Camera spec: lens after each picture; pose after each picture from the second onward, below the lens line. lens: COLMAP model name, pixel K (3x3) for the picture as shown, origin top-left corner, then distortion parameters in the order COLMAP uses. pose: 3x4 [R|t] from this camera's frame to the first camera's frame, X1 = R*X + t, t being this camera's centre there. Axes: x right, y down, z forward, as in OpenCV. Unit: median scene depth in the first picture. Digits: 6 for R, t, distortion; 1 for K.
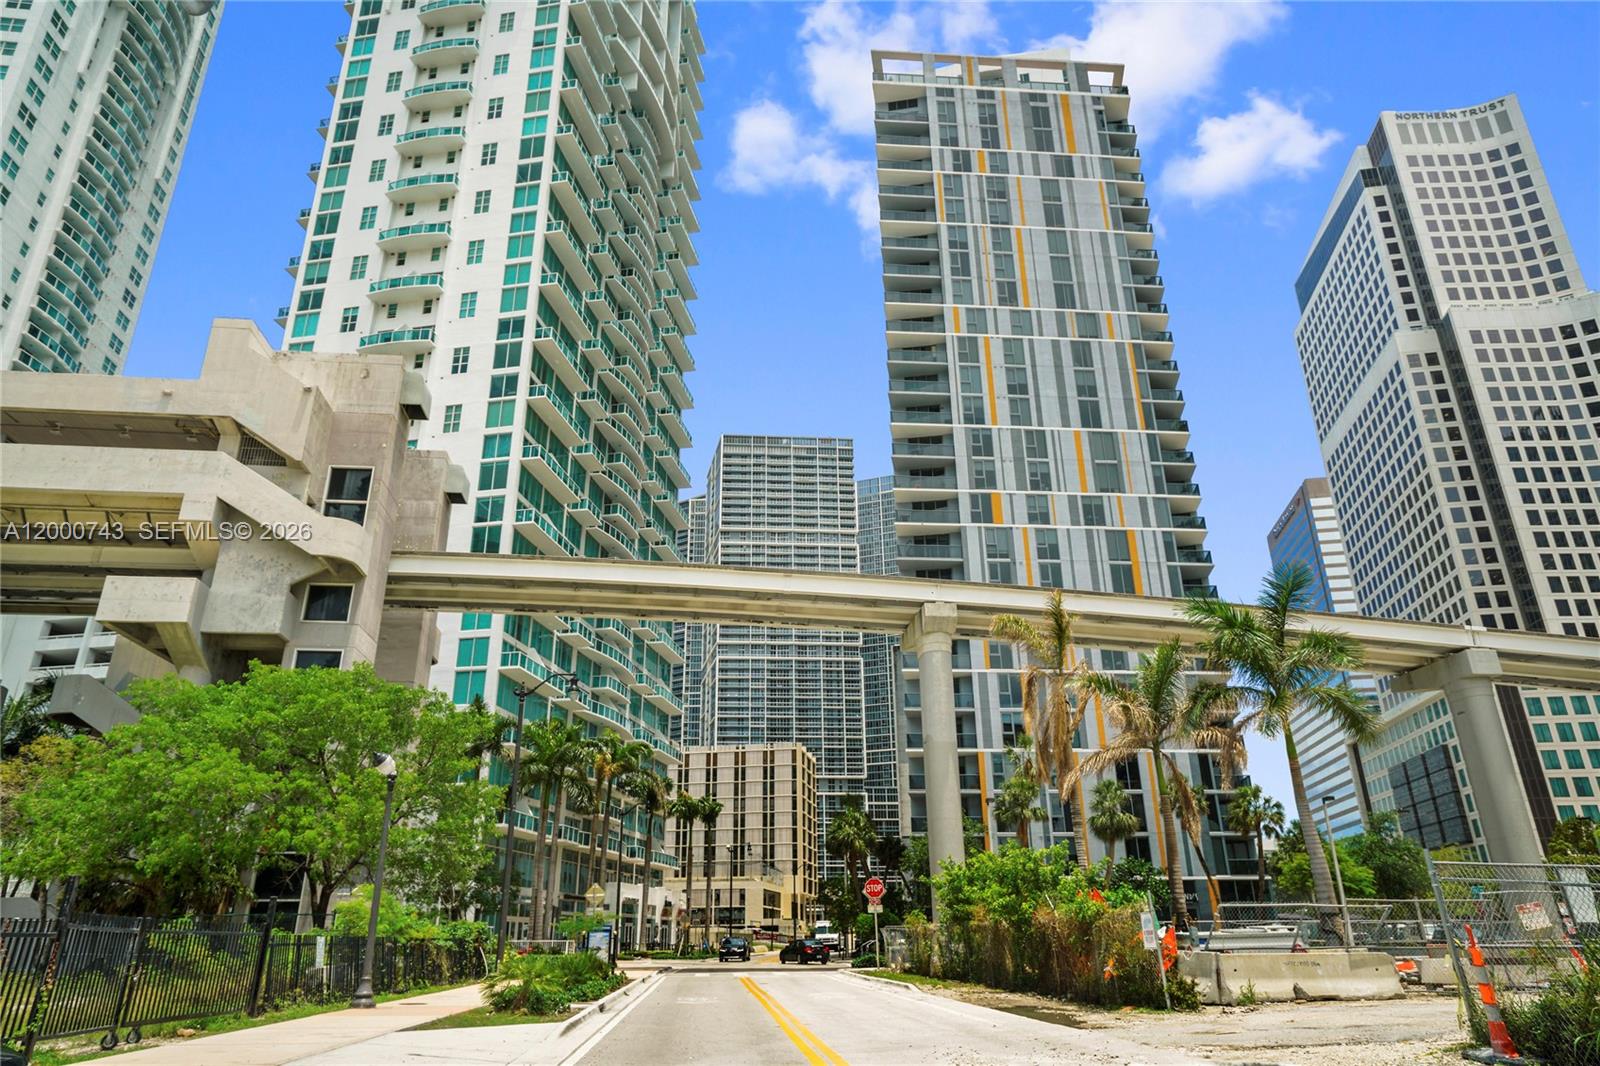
lens RADIAL K [[1000.6, 0, 800.0], [0, 1000.6, 533.0], [0, 0, 1]] dist [-0.001121, -0.001105]
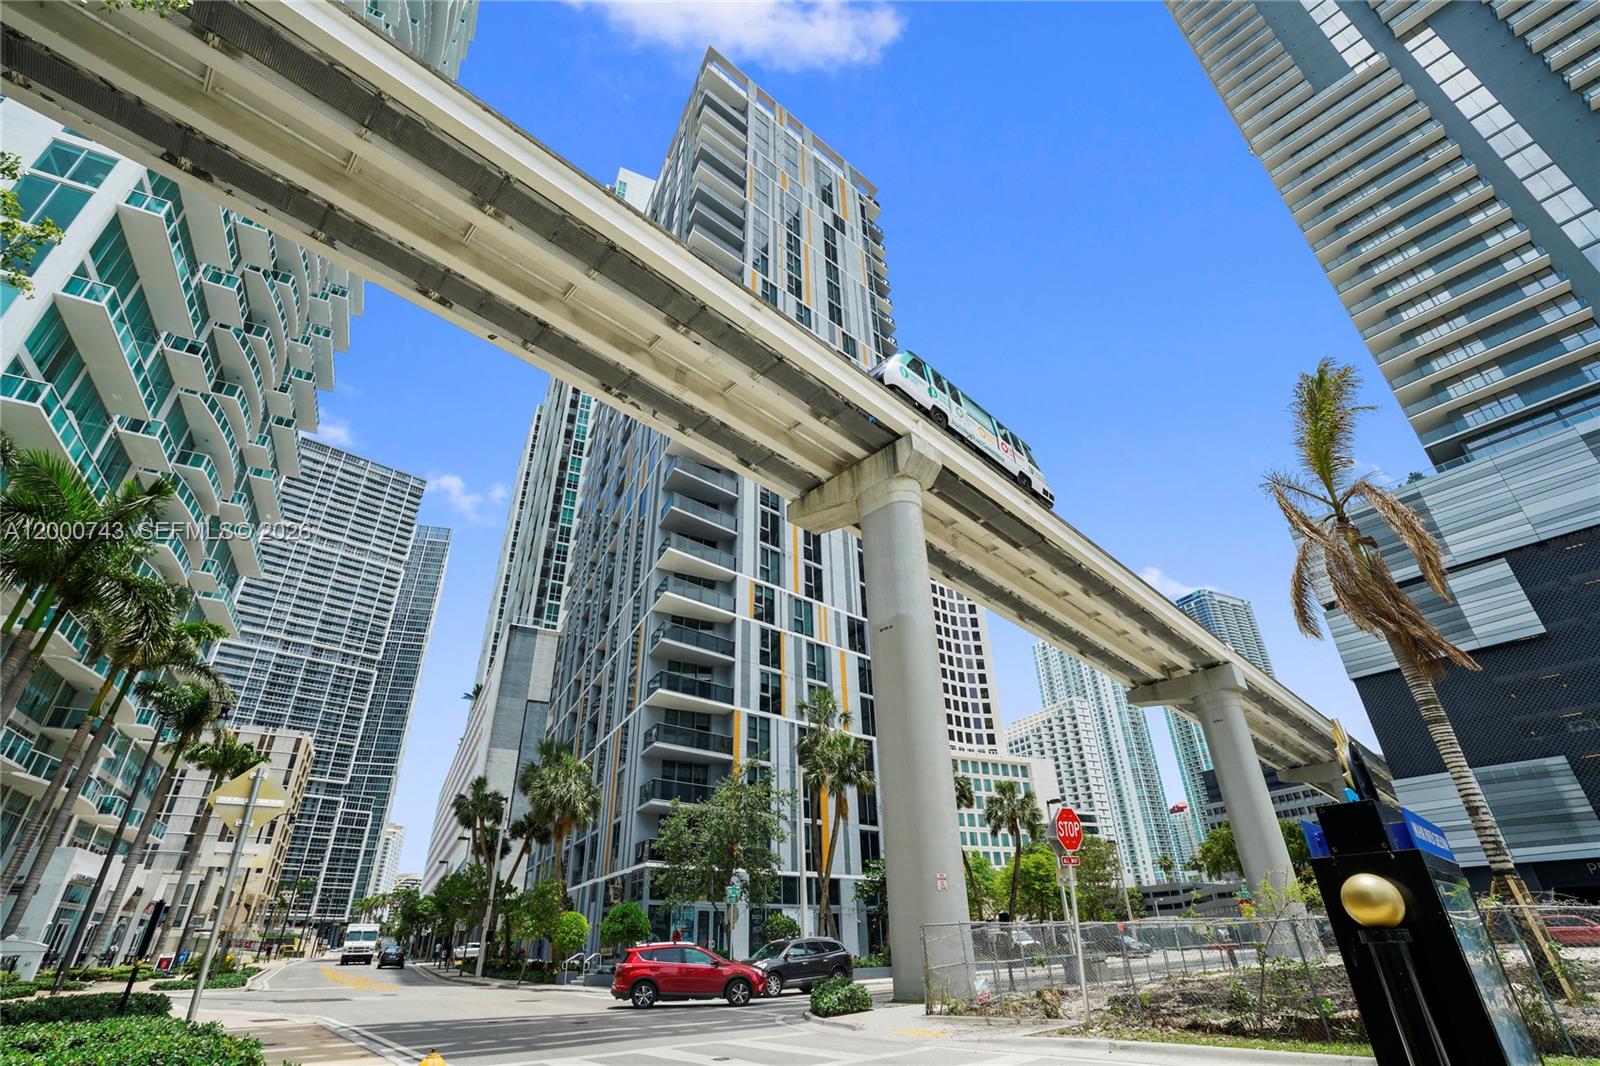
lens RADIAL K [[726.6, 0, 795.6], [0, 726.6, 521.5], [0, 0, 1]] dist [-0.028868, 0.000162]
pose [[0.800587, 0.299010, 0.519282, -0.046082], [-0.217679, 0.952523, -0.212876, 0.064291], [-0.558280, 0.057389, 0.827665, 0.163011]]
